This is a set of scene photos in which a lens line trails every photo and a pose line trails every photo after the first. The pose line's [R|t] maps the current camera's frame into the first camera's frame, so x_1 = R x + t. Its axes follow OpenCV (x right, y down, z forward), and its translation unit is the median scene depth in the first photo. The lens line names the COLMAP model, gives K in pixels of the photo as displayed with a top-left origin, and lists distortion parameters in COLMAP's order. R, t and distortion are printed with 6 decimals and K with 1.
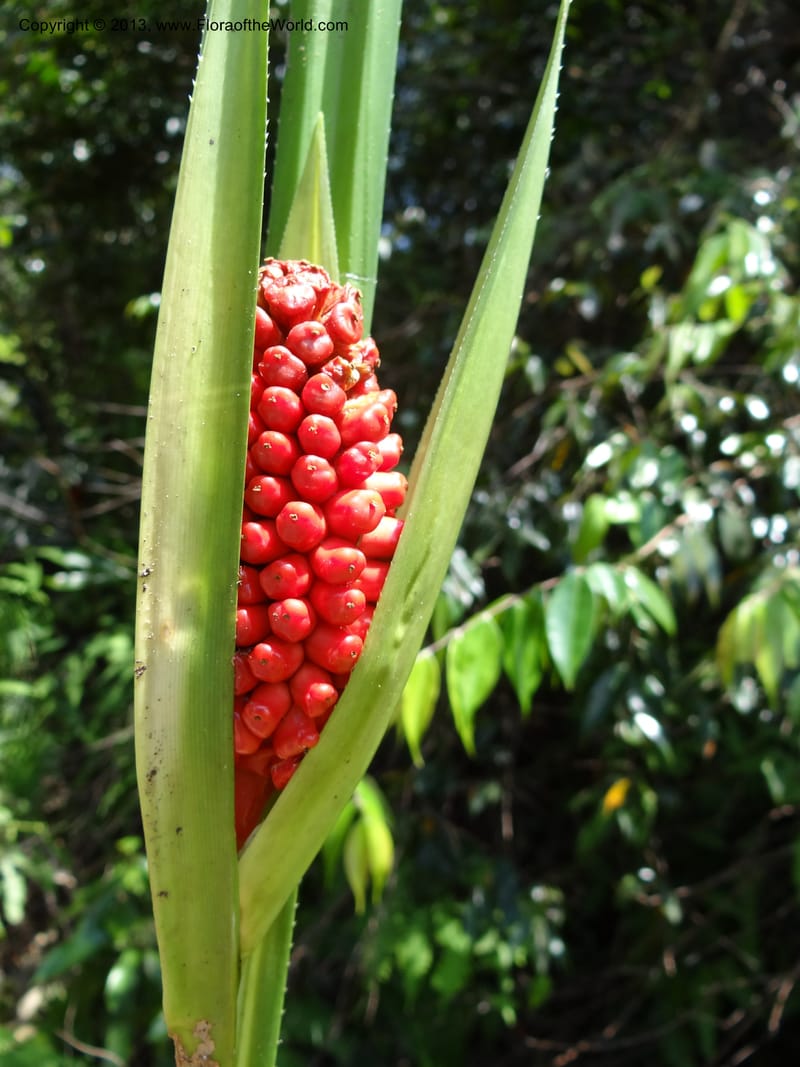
lens RADIAL K [[829.4, 0, 400.0], [0, 829.4, 533.5], [0, 0, 1]] dist [-0.008588, -0.006758]
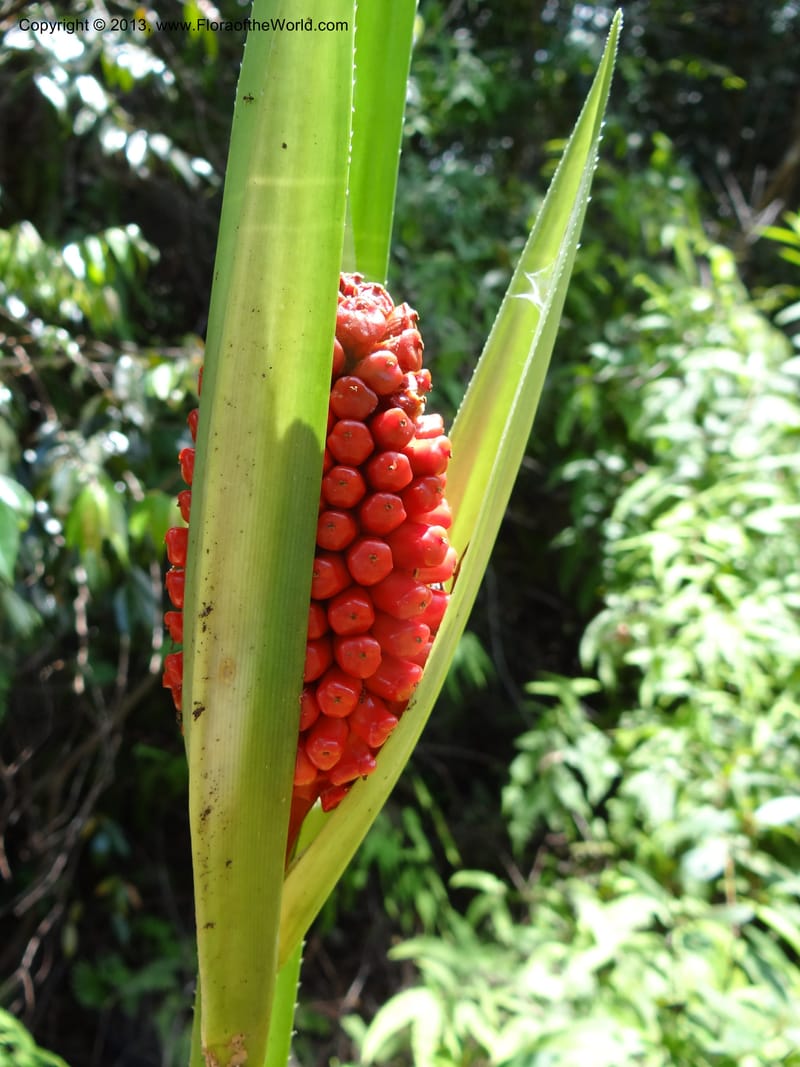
lens RADIAL K [[829.4, 0, 400.0], [0, 829.4, 533.5], [0, 0, 1]] dist [-0.008588, -0.006758]
pose [[0.965886, -0.005972, 0.258900, -0.329457], [-0.022069, 0.994199, 0.105267, -0.142334], [-0.258027, -0.107390, 0.960151, 0.045504]]
